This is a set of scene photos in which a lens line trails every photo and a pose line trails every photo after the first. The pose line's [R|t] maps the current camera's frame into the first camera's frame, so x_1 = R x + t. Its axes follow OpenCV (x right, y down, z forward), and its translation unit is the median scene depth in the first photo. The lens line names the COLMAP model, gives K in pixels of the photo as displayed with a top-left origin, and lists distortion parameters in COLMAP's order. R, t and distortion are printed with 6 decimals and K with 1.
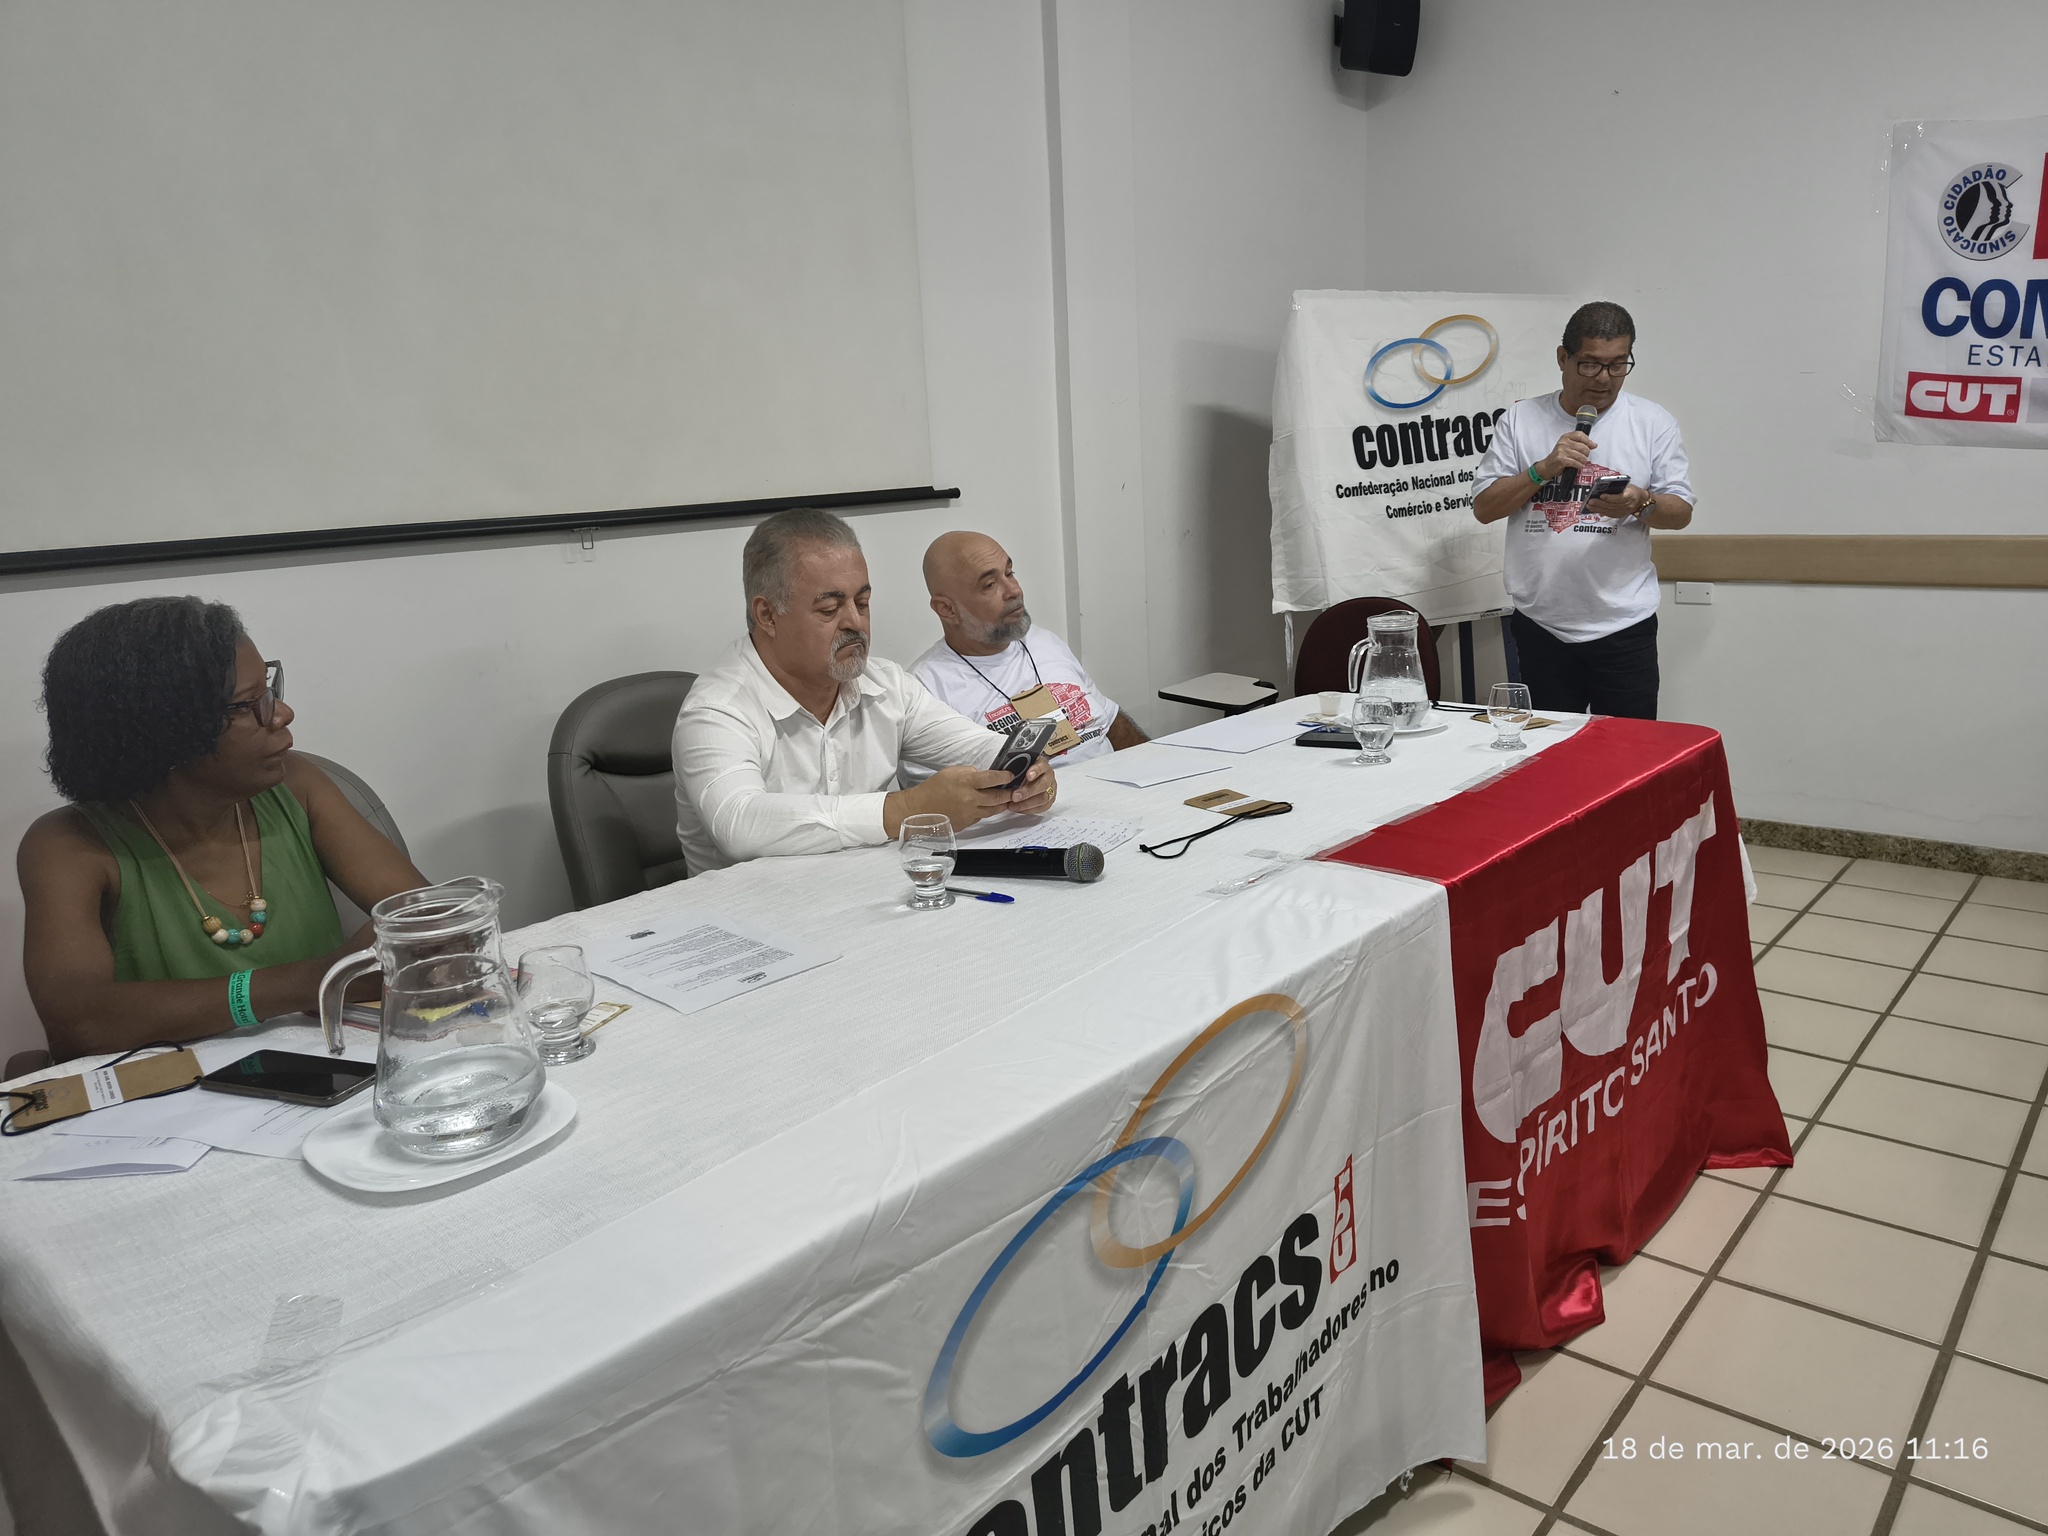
lens RADIAL K [[1404.1, 0, 1021.7], [0, 1404.1, 748.7], [0, 0, 1]] dist [0.062766, -0.084120]
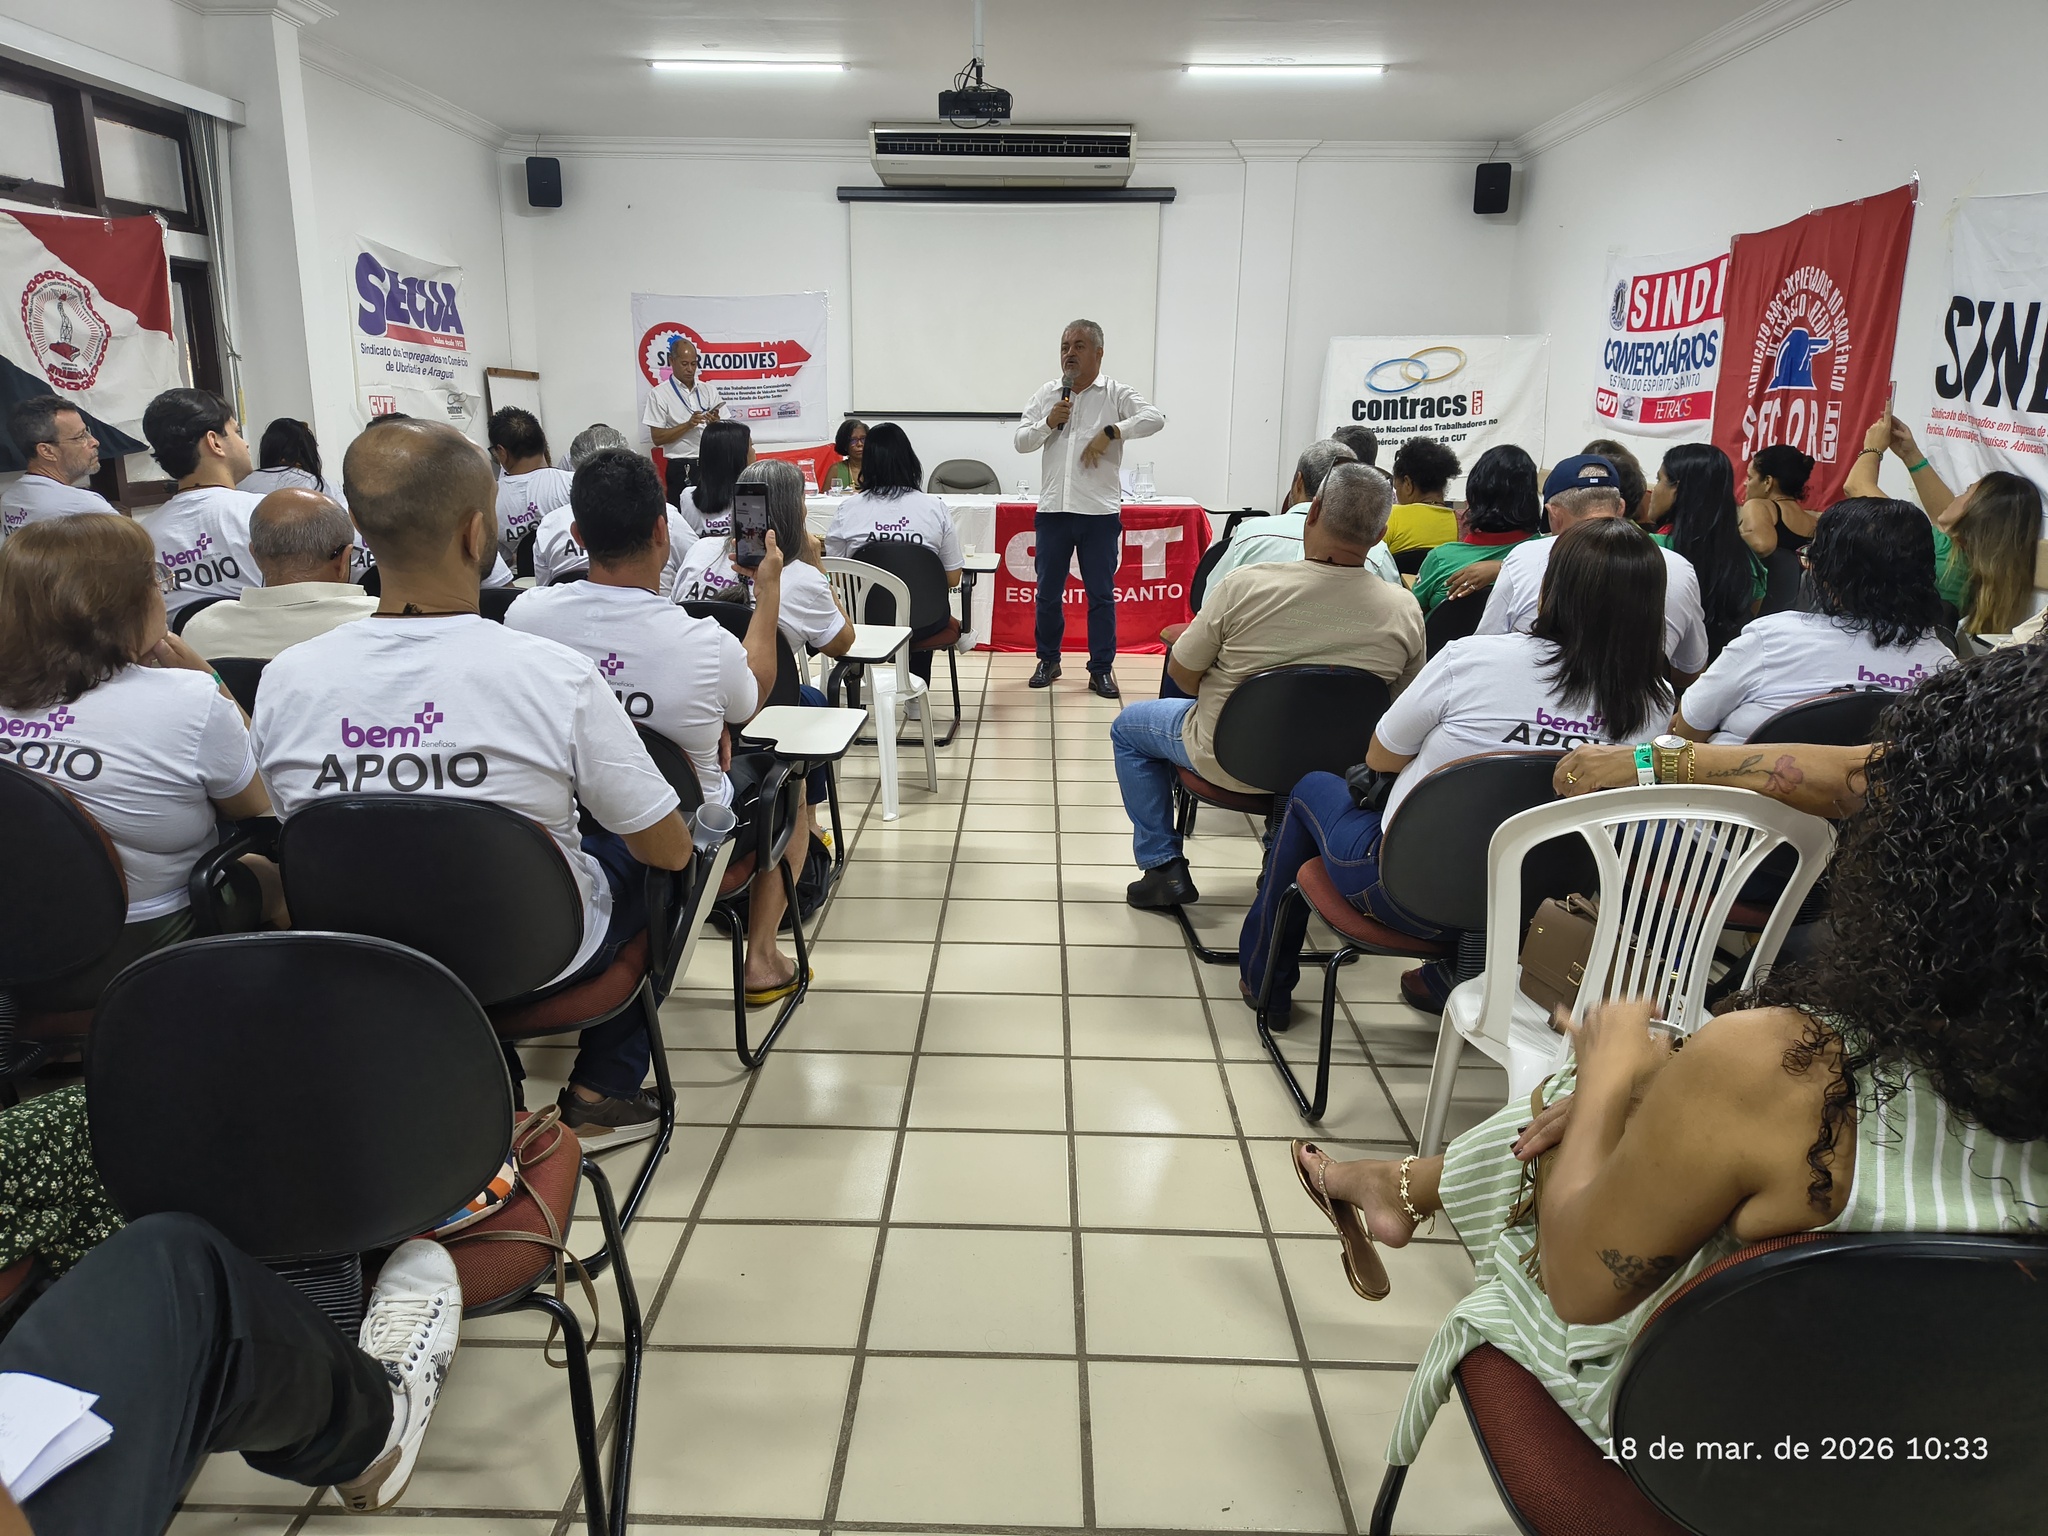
lens RADIAL K [[1446.1, 0, 981.8], [0, 1446.1, 757.3], [0, 0, 1]] dist [0.072508, -0.077536]
pose [[0.631731, 0.241117, -0.736735, 4.083907], [-0.200653, 0.968867, 0.145033, 0.226449], [0.748768, 0.056206, 0.660444, -2.139910]]
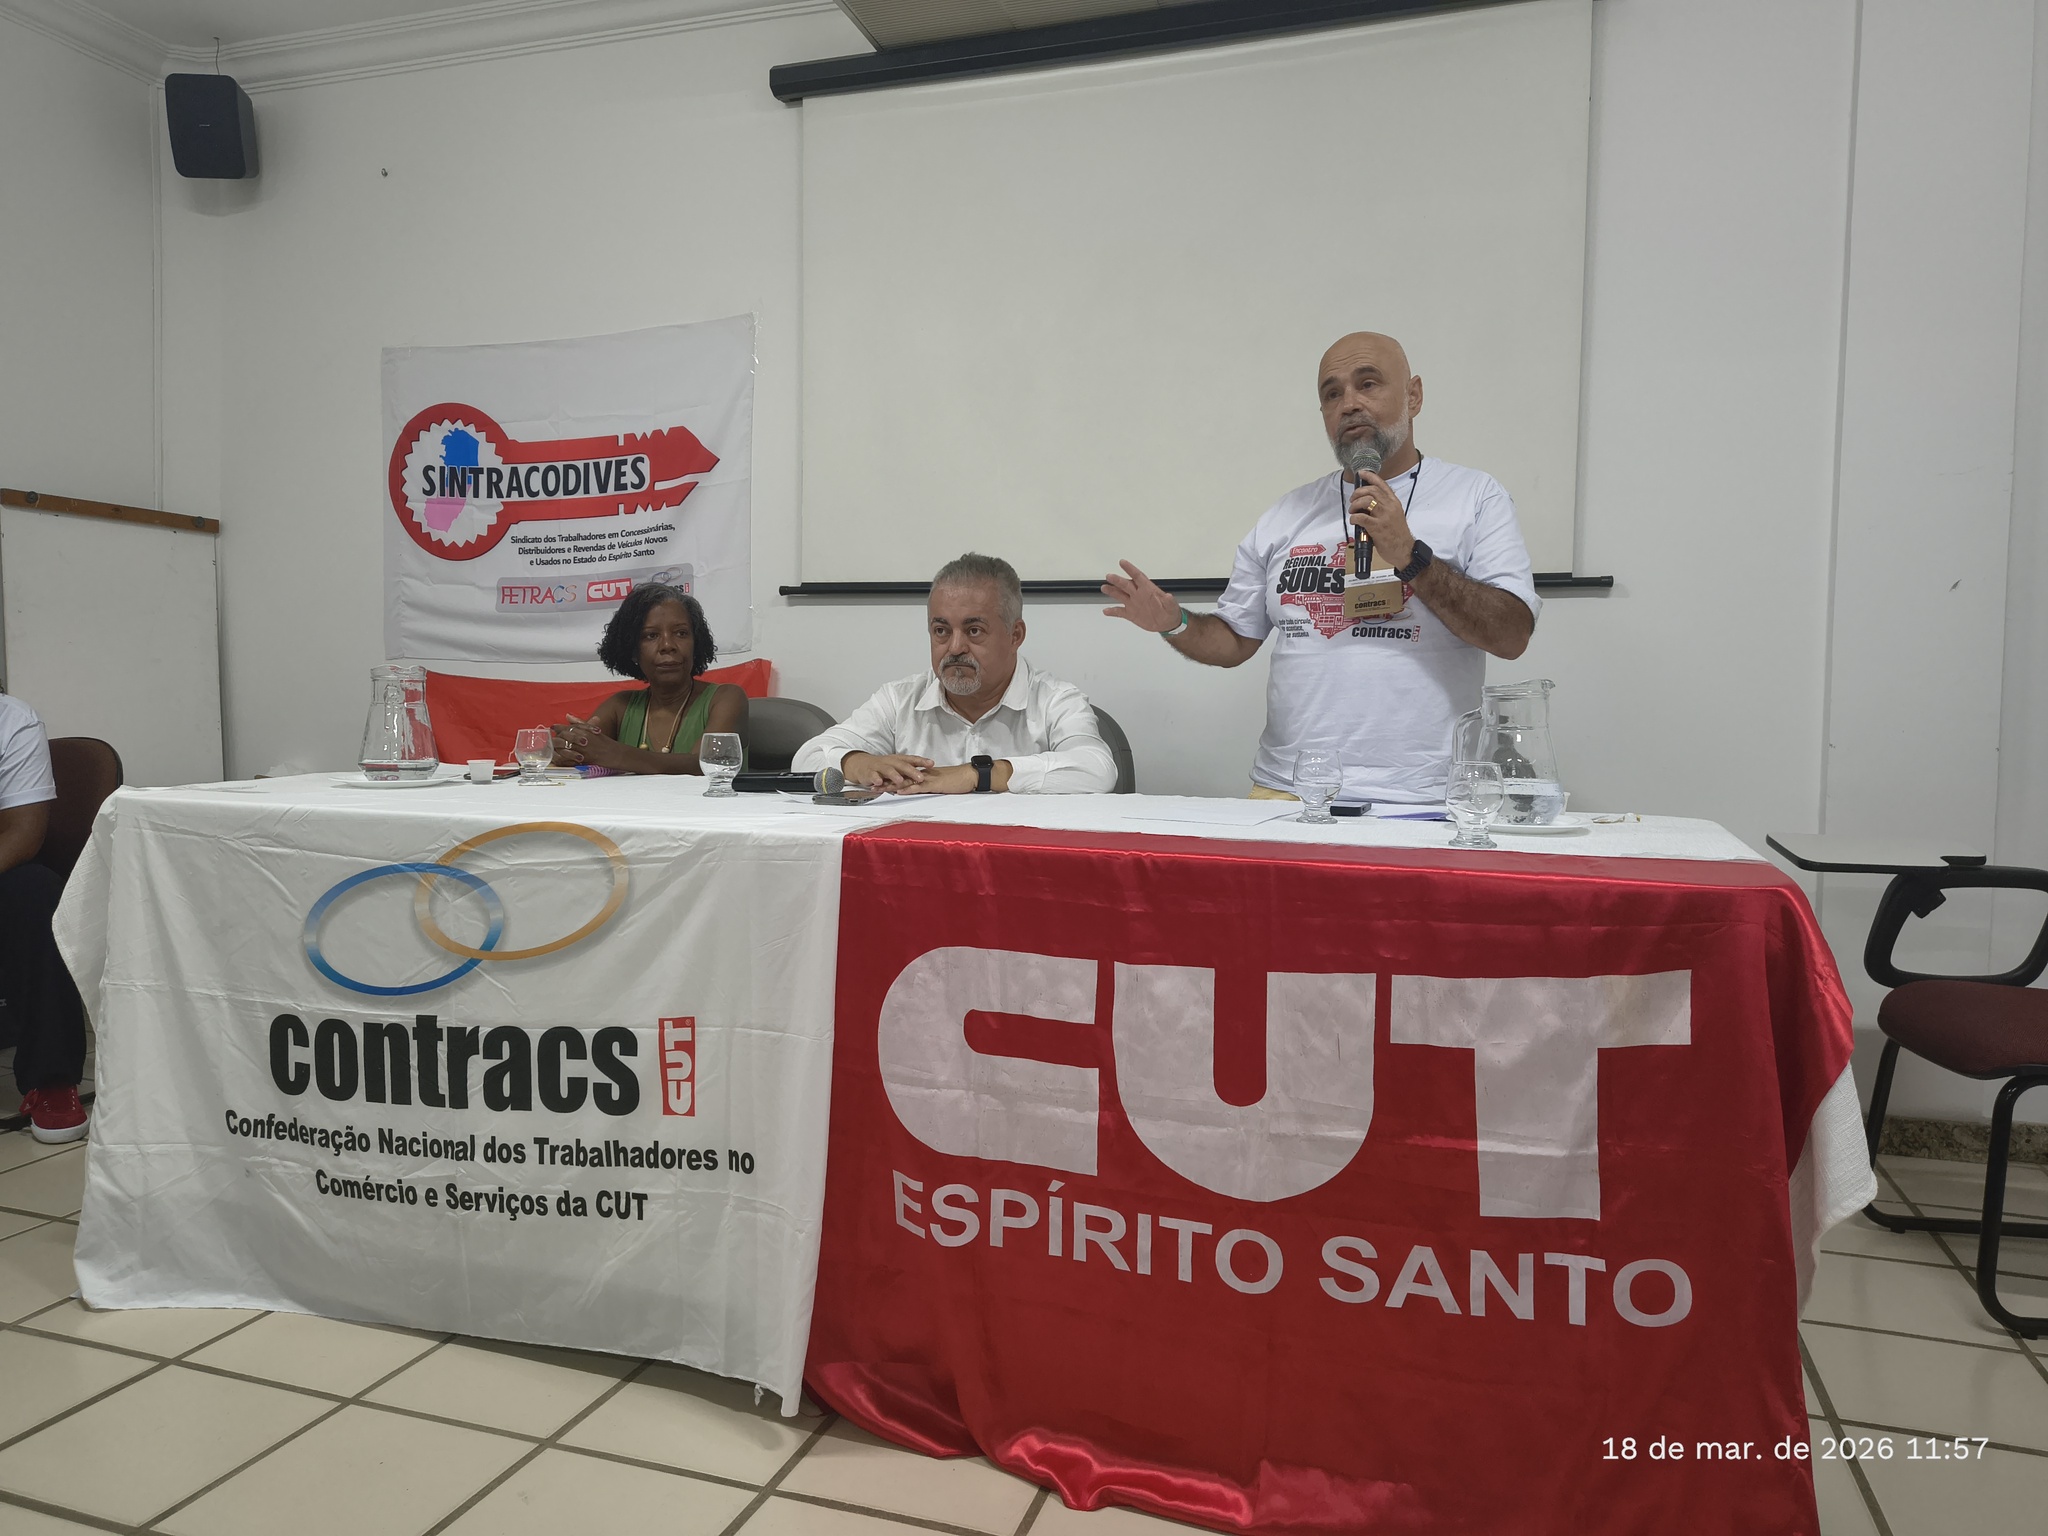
lens RADIAL K [[1404.1, 0, 1021.7], [0, 1404.1, 748.7], [0, 0, 1]] dist [0.062766, -0.084120]
pose [[0.380232, 0.096042, -0.919891, 1.416262], [-0.223870, 0.974575, 0.009215, -0.006558], [0.897388, 0.202432, 0.392065, 0.738154]]
